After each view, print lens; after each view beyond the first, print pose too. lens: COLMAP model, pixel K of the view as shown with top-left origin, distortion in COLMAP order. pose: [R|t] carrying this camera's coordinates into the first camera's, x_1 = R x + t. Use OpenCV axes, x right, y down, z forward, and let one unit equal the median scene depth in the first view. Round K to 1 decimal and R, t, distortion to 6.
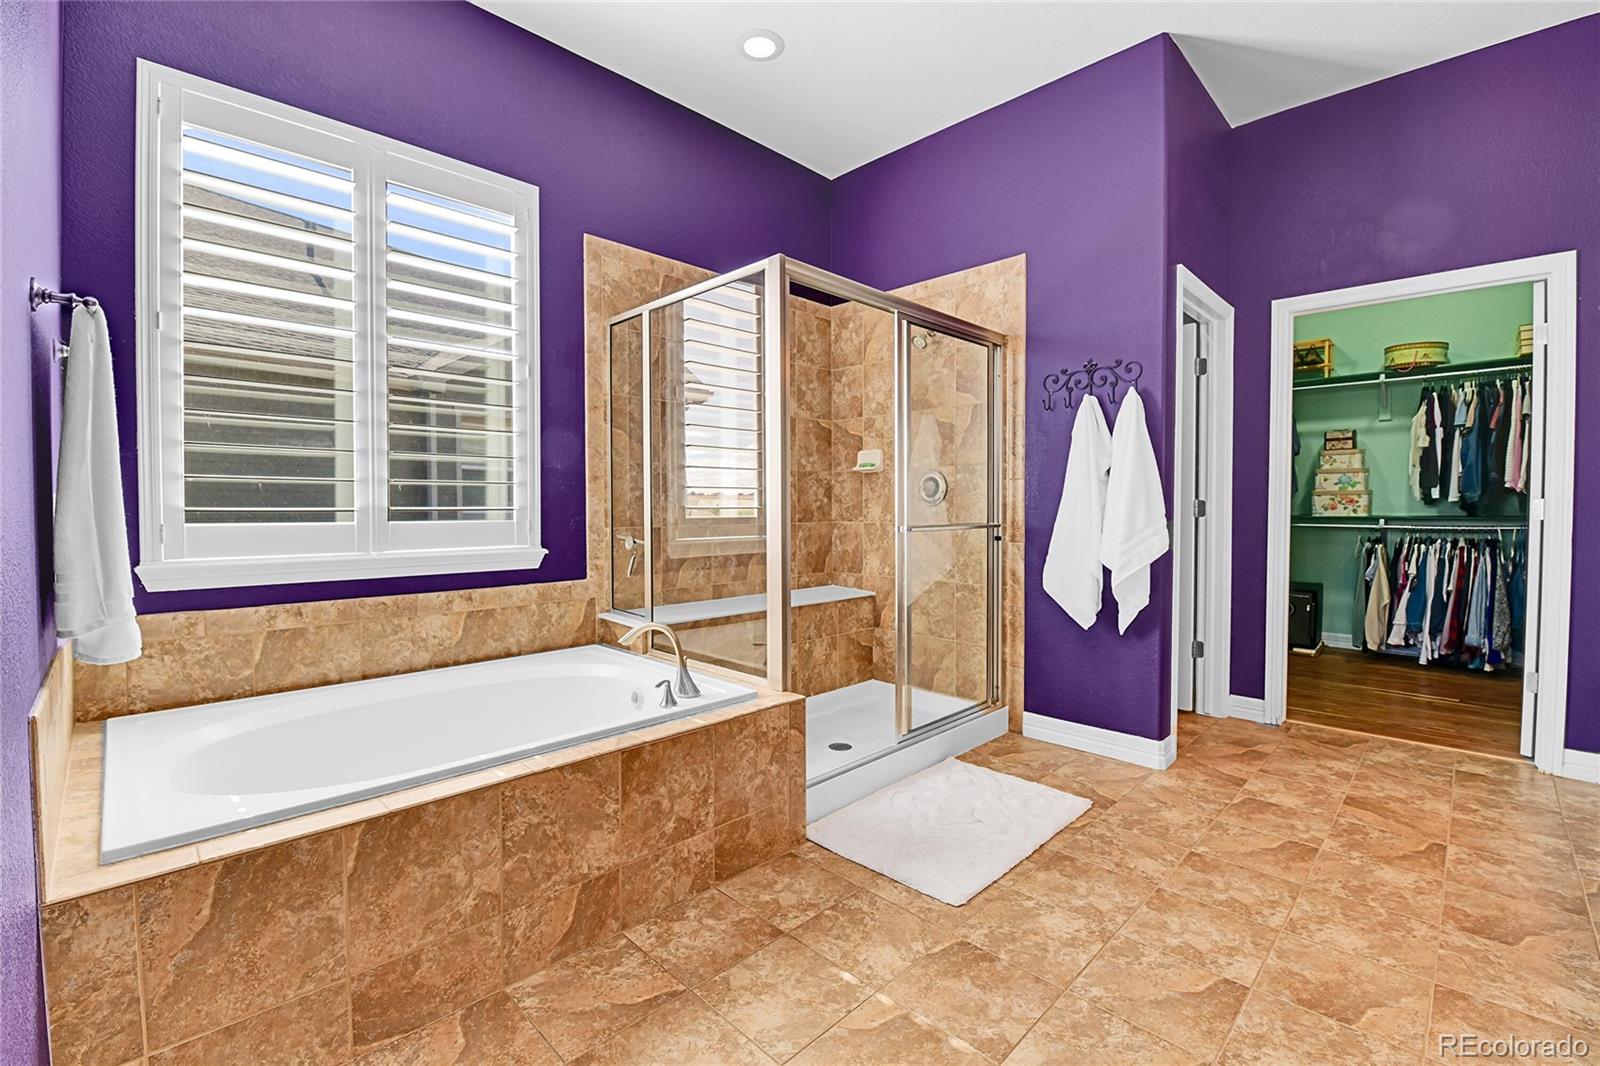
lens RADIAL K [[692.0, 0, 800.3], [0, 692.0, 523.3], [0, 0, 1]] dist [-0.003792, -0.009042]
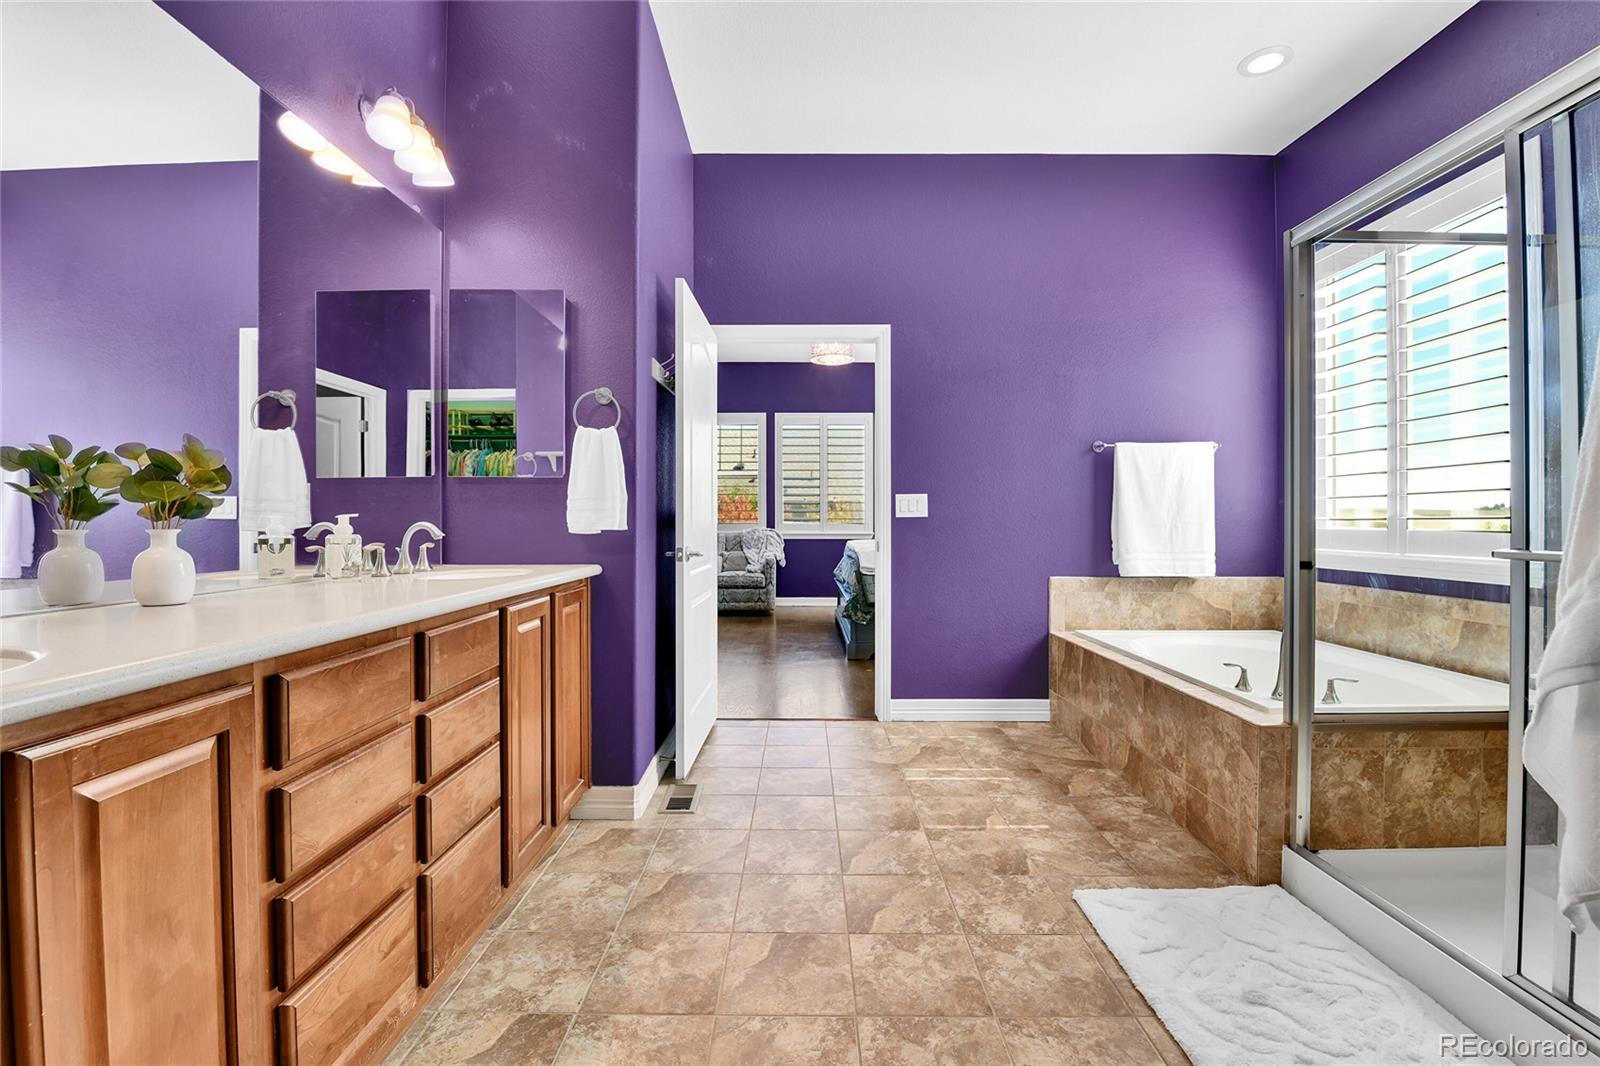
lens RADIAL K [[692.0, 0, 800.3], [0, 692.0, 523.3], [0, 0, 1]] dist [-0.003792, -0.009042]
pose [[-0.711513, -0.000745, -0.702672, 1.308595], [-0.017435, 0.999710, 0.016594, -0.018376], [0.702457, 0.024058, -0.711320, 1.498606]]
